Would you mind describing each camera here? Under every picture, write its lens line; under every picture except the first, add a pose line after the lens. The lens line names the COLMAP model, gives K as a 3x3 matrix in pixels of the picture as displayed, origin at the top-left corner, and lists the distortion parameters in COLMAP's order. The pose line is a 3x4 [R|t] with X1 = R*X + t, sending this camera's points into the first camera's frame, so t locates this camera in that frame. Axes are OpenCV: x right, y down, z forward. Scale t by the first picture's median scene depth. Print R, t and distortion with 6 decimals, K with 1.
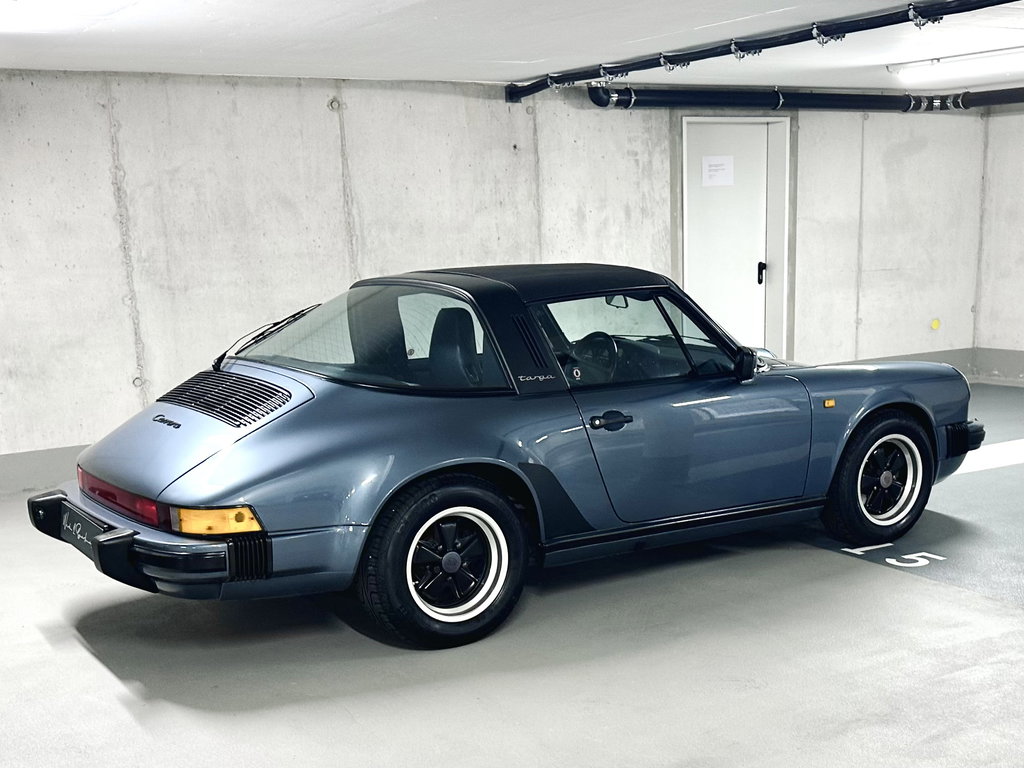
lens RADIAL K [[1307.7, 0, 585.5], [0, 1307.7, 549.3], [0, 0, 1]] dist [0.201021, -0.456994]
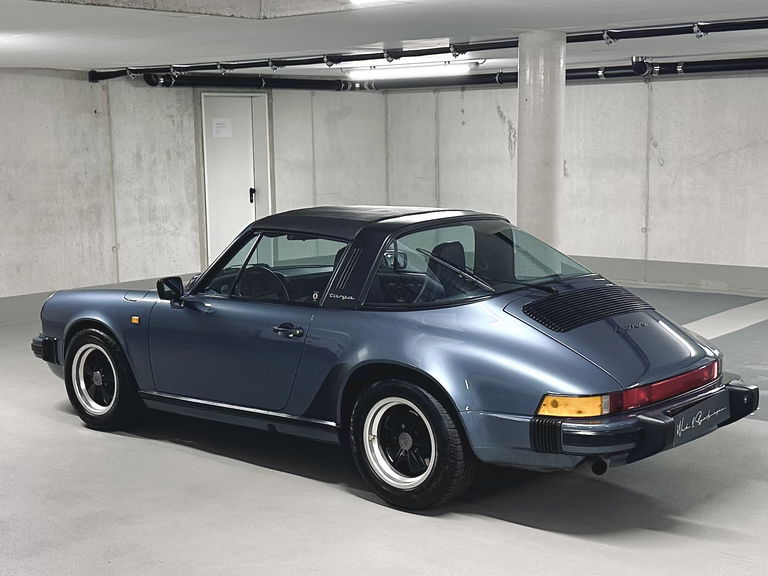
lens RADIAL K [[1202.3, 0, 331.9], [0, 1202.3, 302.1], [0, 0, 1]] dist [0.205106, -0.440129]
pose [[0.957637, -0.033217, 0.286055, -0.187130], [0.066064, 0.992174, -0.105952, 0.059276], [-0.280297, 0.120362, 0.952337, -0.302874]]
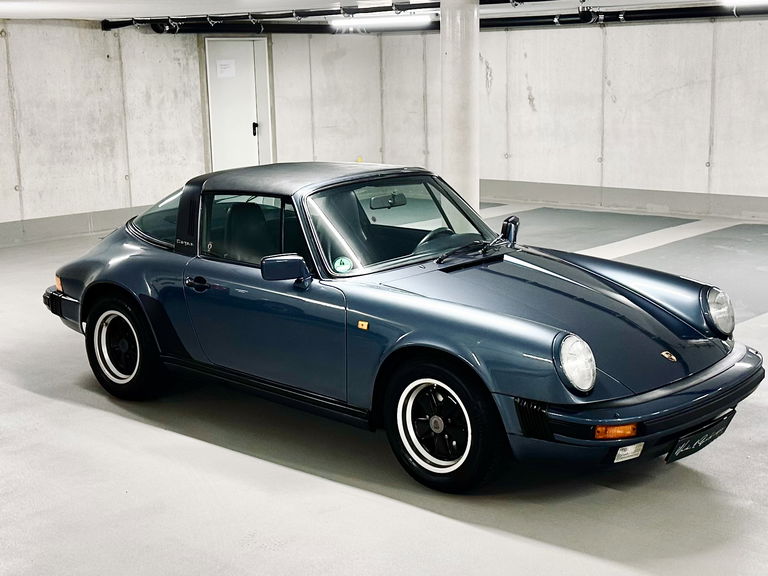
lens RADIAL K [[1194.8, 0, 368.0], [0, 1194.8, 272.8], [0, 0, 1]] dist [0.173724, -0.196817]
pose [[0.964283, -0.043779, 0.261231, -0.142081], [0.064150, 0.995484, -0.069968, 0.088315], [-0.256988, 0.084227, 0.962737, -0.494568]]
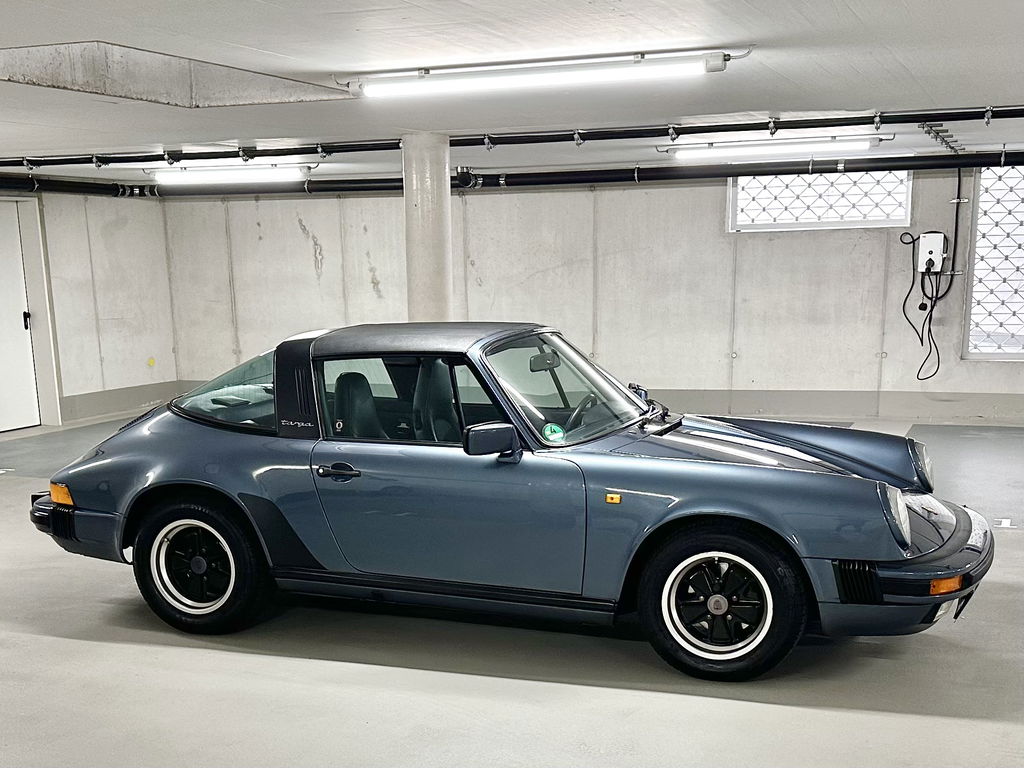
lens RADIAL K [[1399.3, 0, 479.9], [0, 1399.3, 614.7], [0, 0, 1]] dist [0.262710, -0.633828]
pose [[0.801218, -0.138480, 0.582128, -0.392048], [0.147888, 0.988499, 0.031604, 0.093758], [-0.579810, 0.060768, 0.812483, -0.358099]]
